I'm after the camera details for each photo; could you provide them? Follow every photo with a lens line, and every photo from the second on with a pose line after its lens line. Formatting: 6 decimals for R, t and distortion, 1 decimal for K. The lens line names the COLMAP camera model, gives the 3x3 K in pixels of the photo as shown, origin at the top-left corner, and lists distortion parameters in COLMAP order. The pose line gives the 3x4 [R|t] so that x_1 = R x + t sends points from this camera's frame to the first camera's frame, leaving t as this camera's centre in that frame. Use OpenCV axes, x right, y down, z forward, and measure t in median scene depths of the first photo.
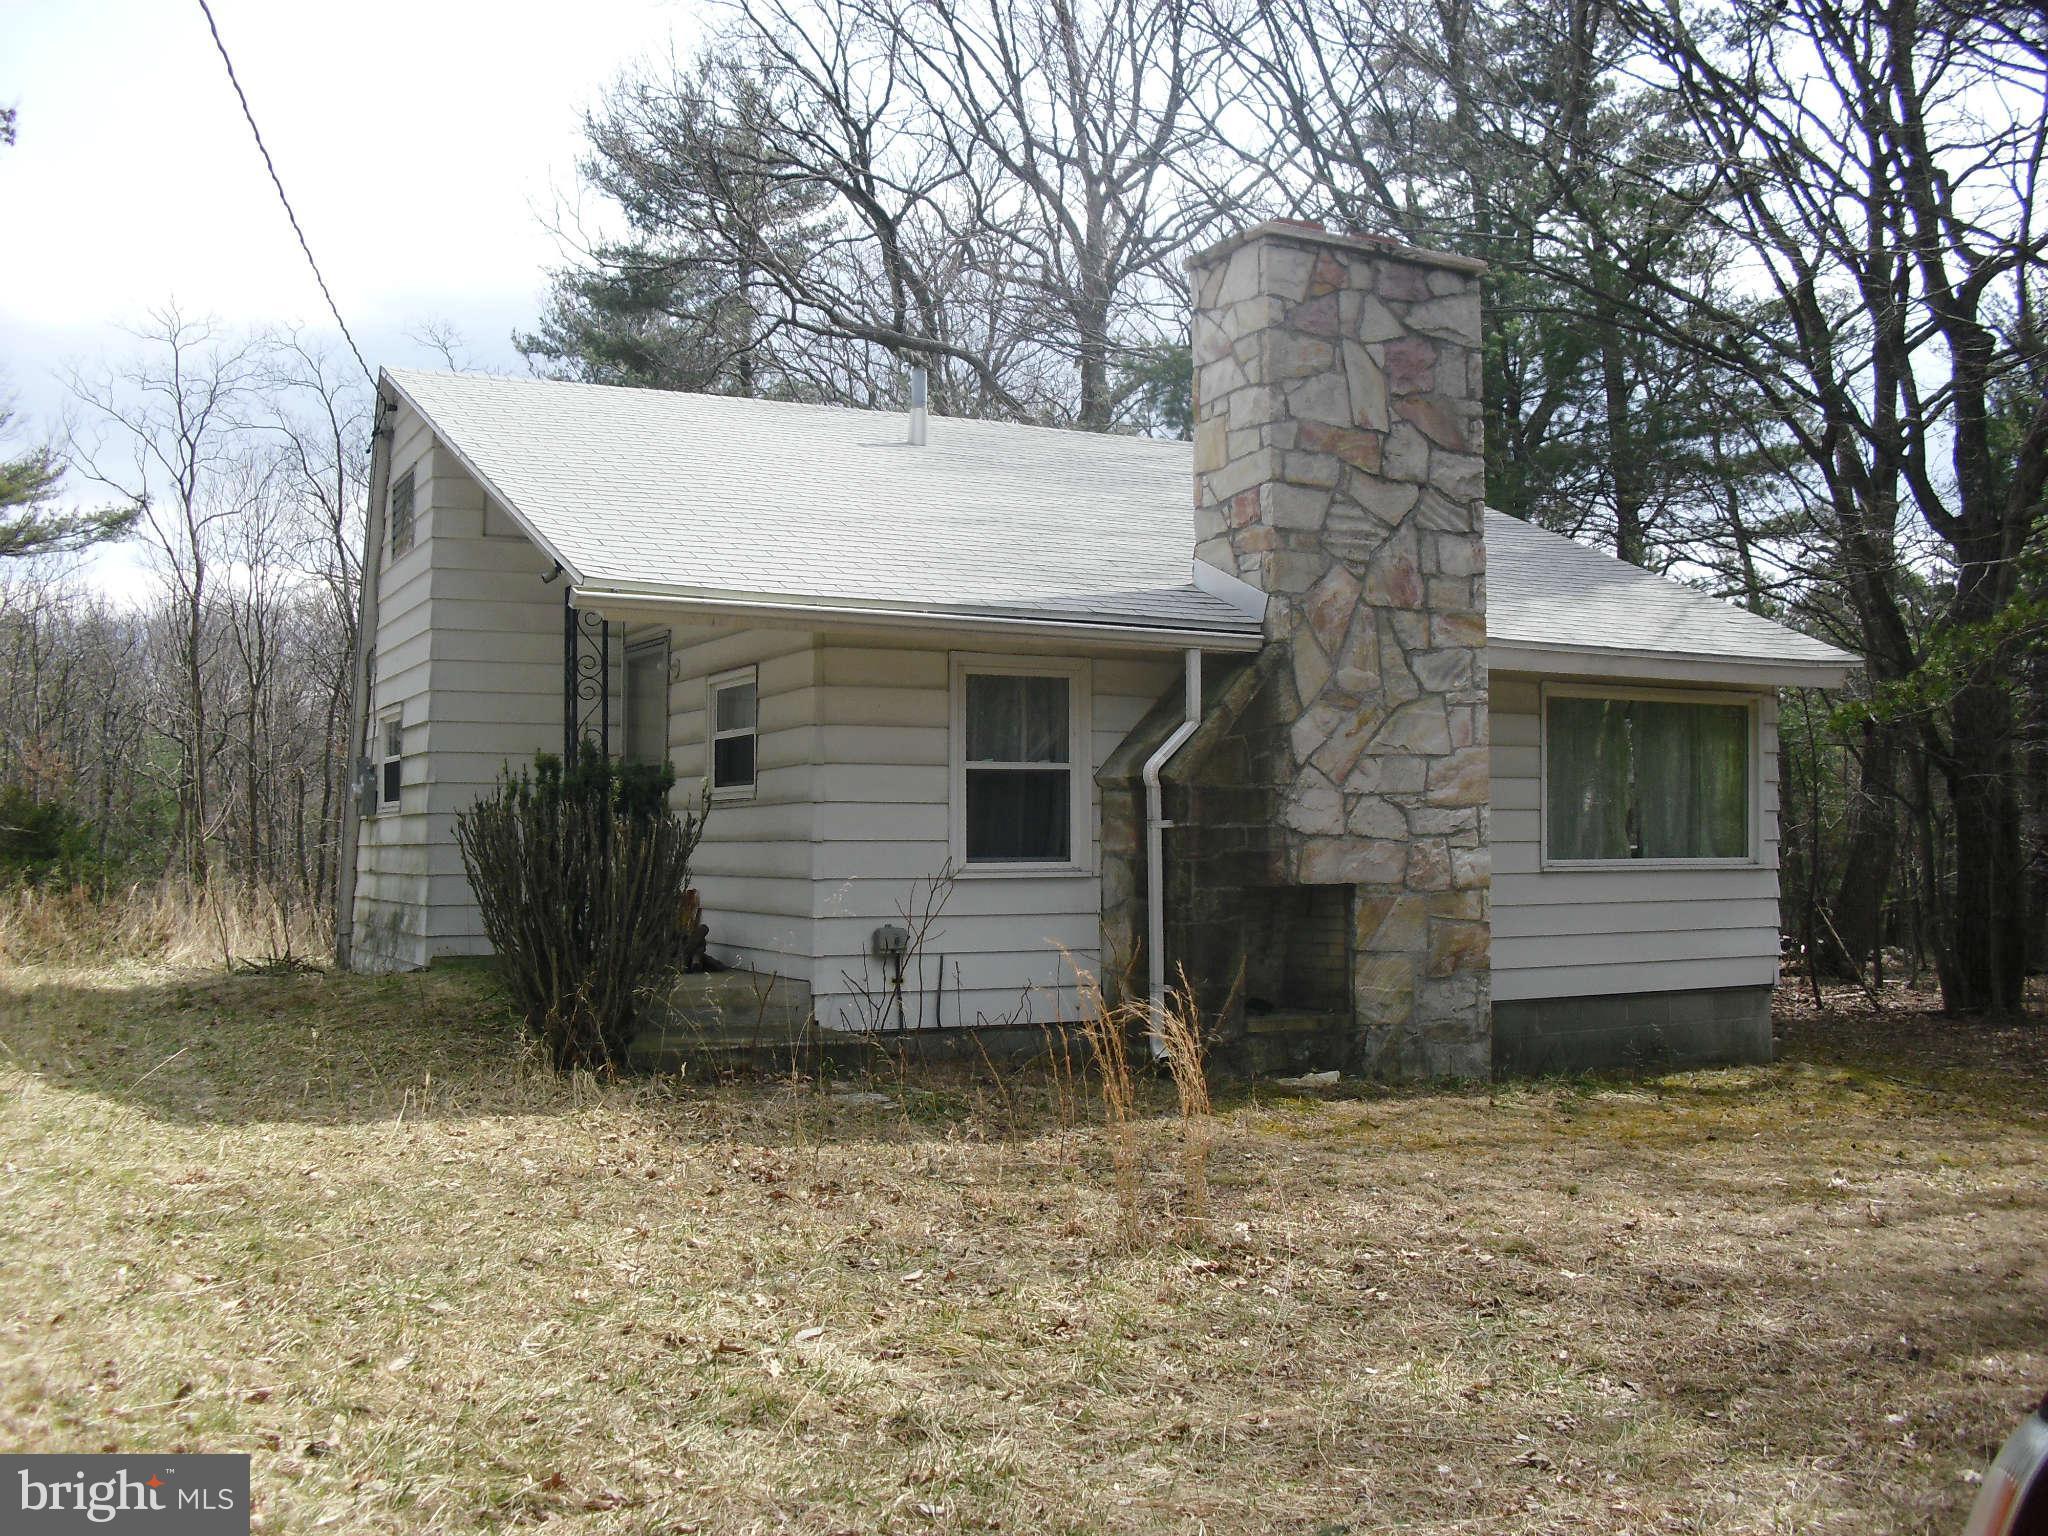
lens RADIAL K [[2062.2, 0, 1014.0], [0, 2062.2, 783.7], [0, 0, 1]] dist [-0.218750, 0.222102]
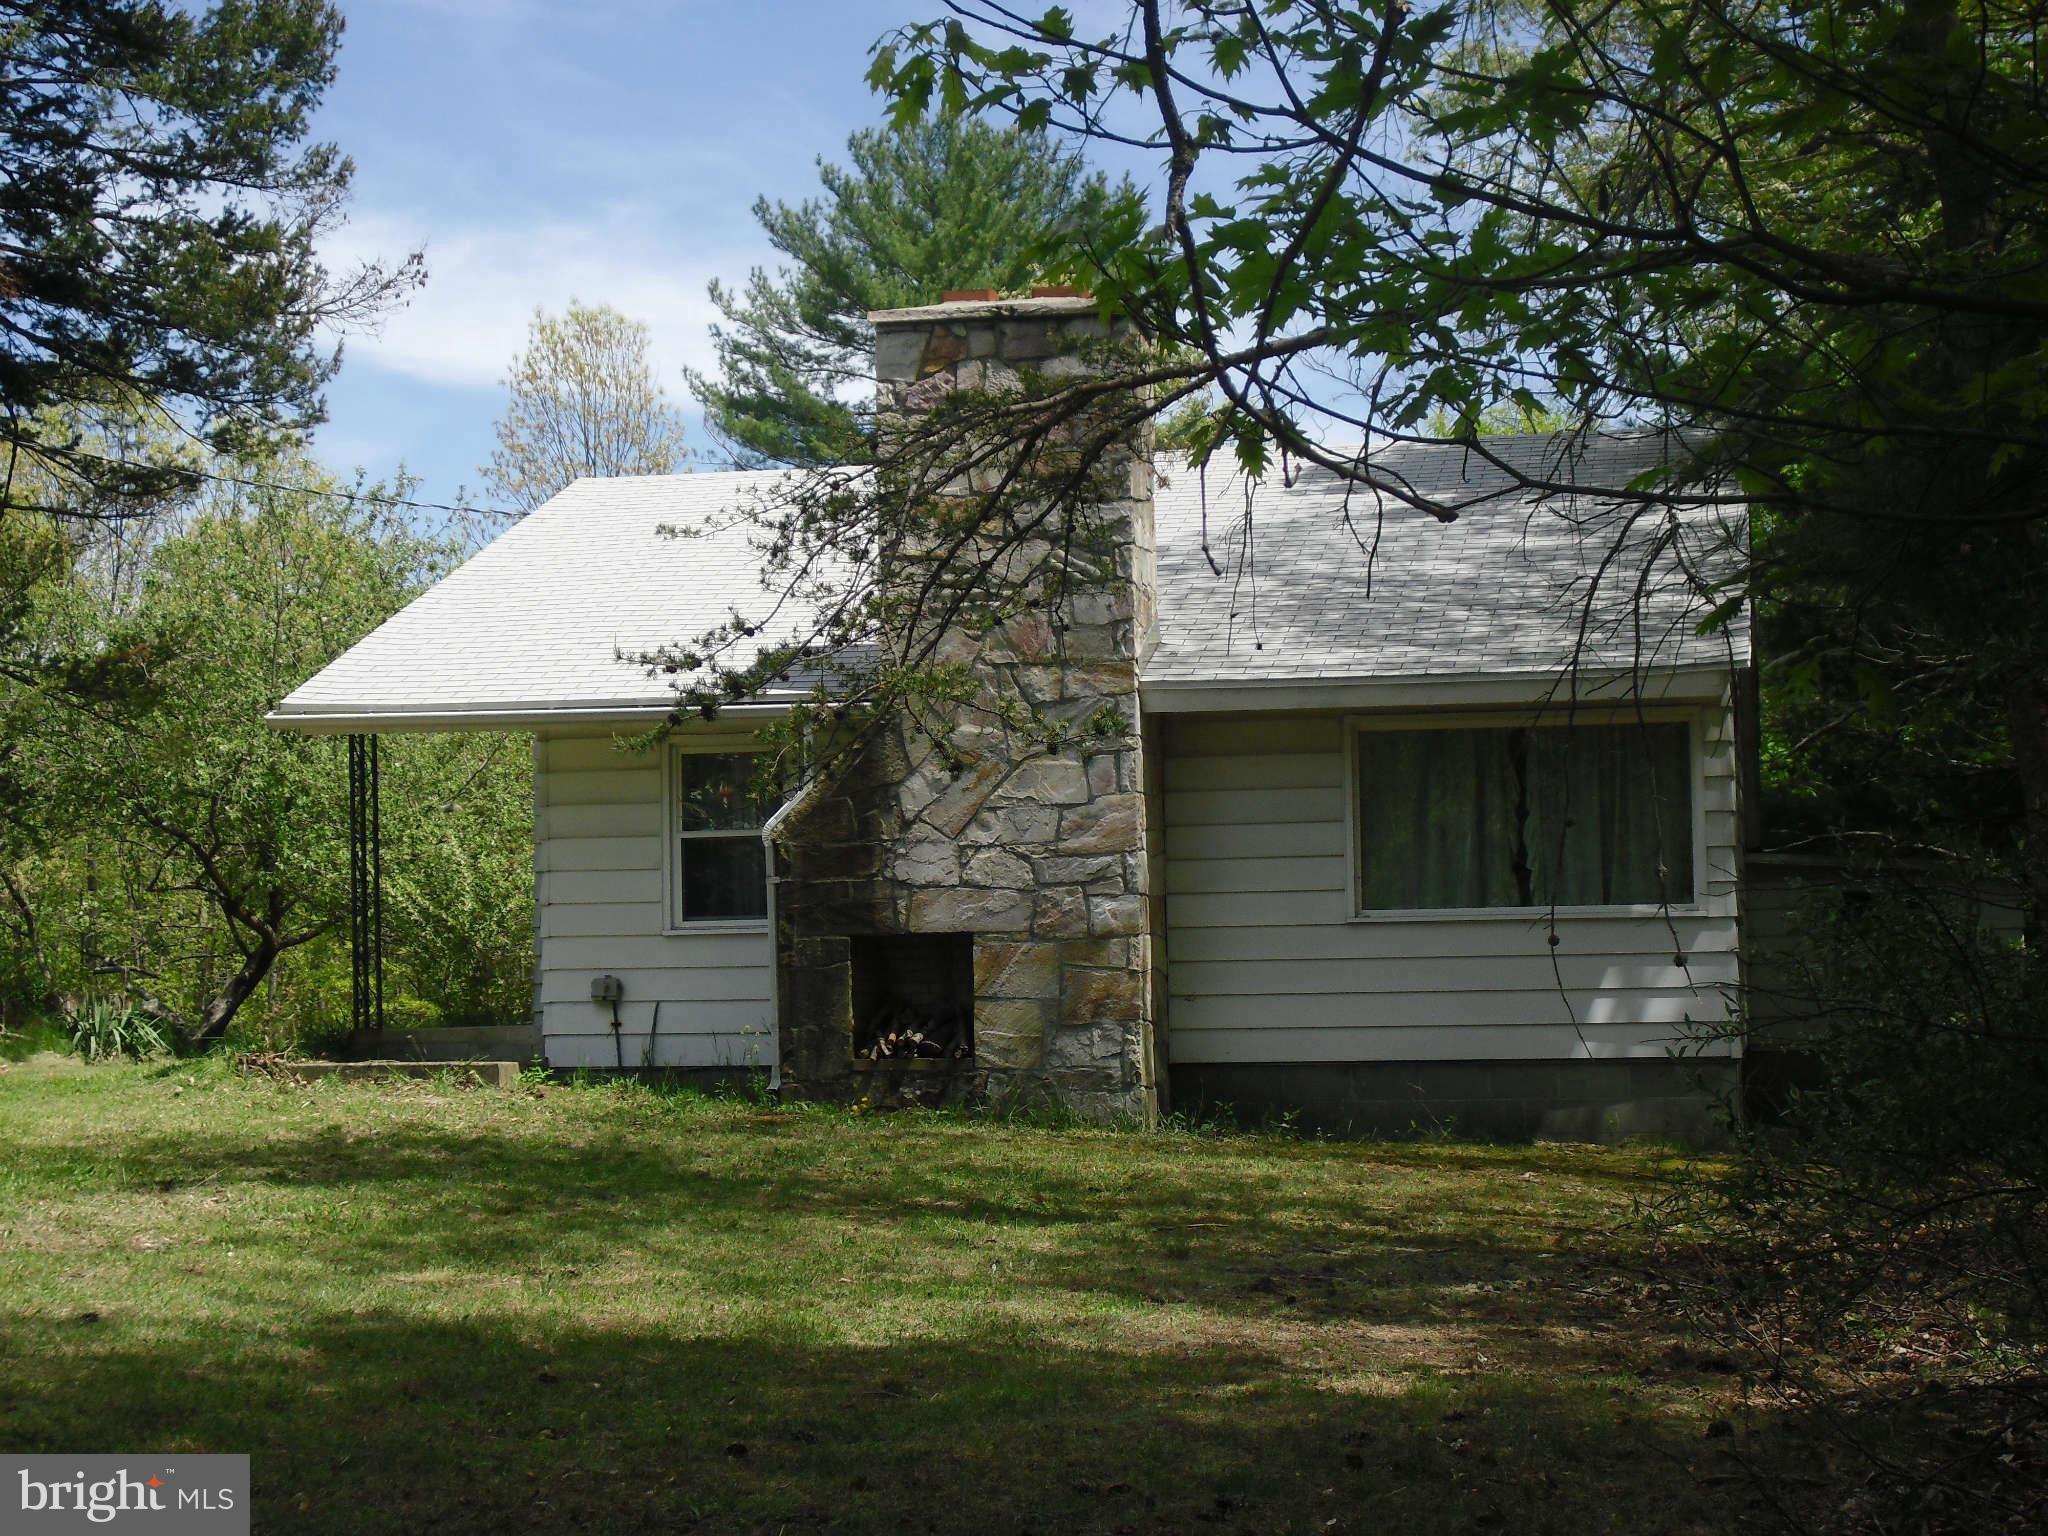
lens RADIAL K [[3624.6, 0, 1024.0], [0, 3624.6, 768.0], [0, 0, 1]] dist [-0.052391, -0.145710]
pose [[0.775320, -0.055175, -0.629154, 1.340452], [0.028972, 0.998235, -0.051839, 0.061263], [0.630904, 0.021964, 0.775550, -0.412827]]
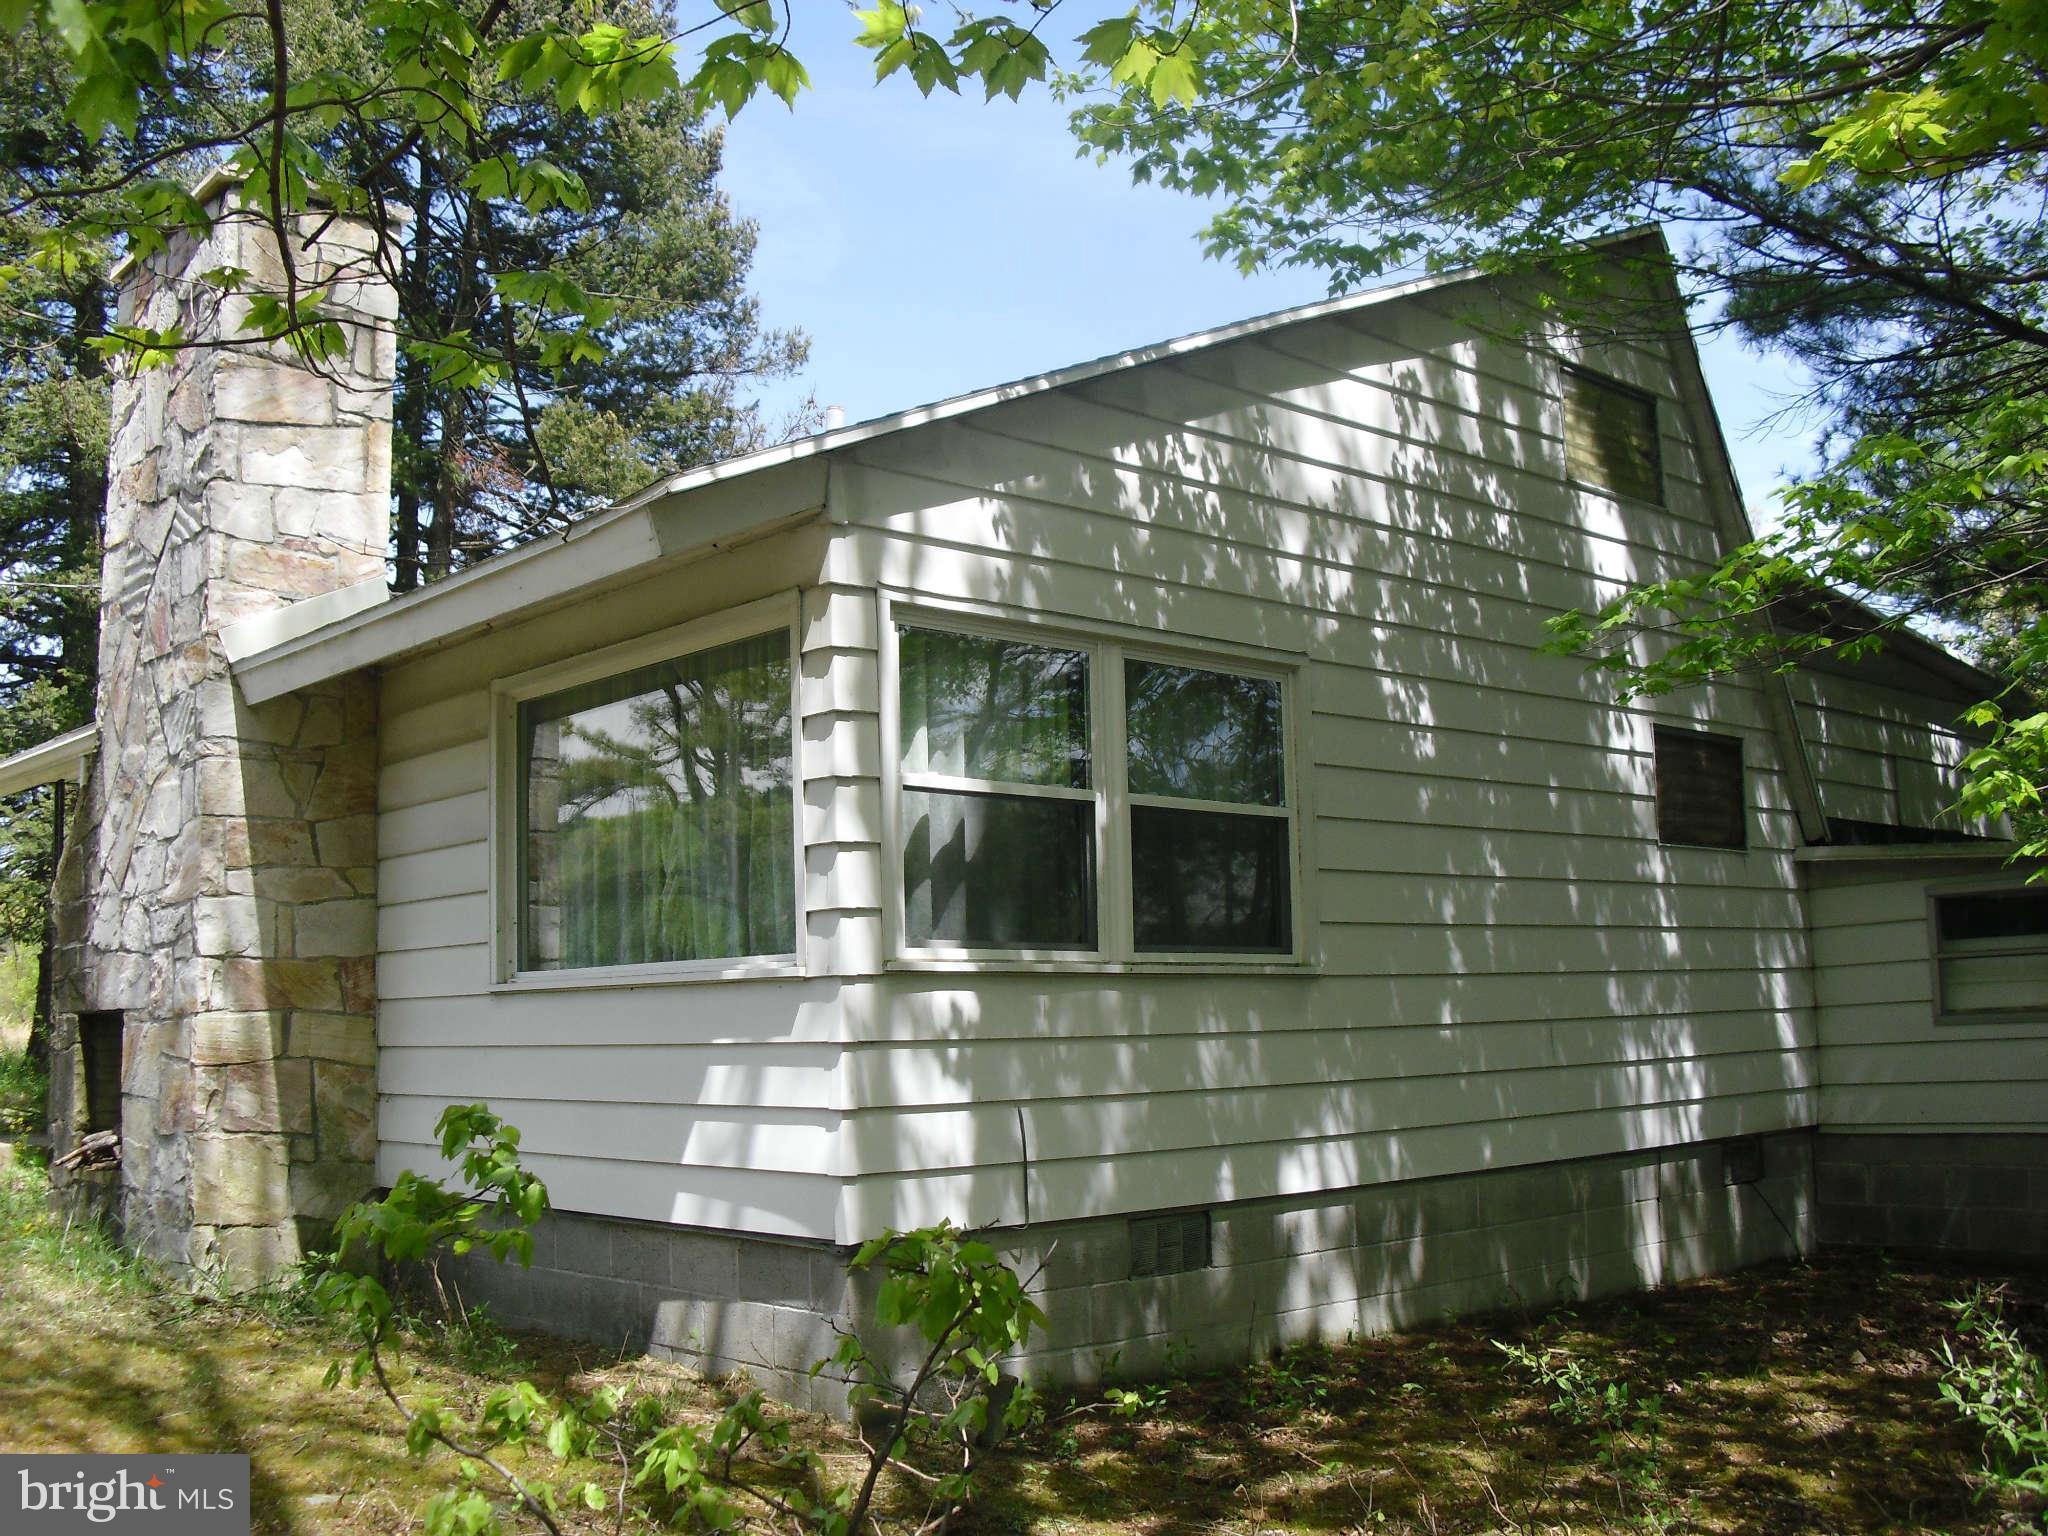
lens RADIAL K [[2062.2, 0, 1014.0], [0, 2062.2, 783.7], [0, 0, 1]] dist [-0.218750, 0.222102]
pose [[0.251689, -0.110244, -0.961509, 1.003305], [0.038788, 0.993842, -0.103798, 0.059282], [0.967031, -0.011171, 0.254415, 1.133723]]
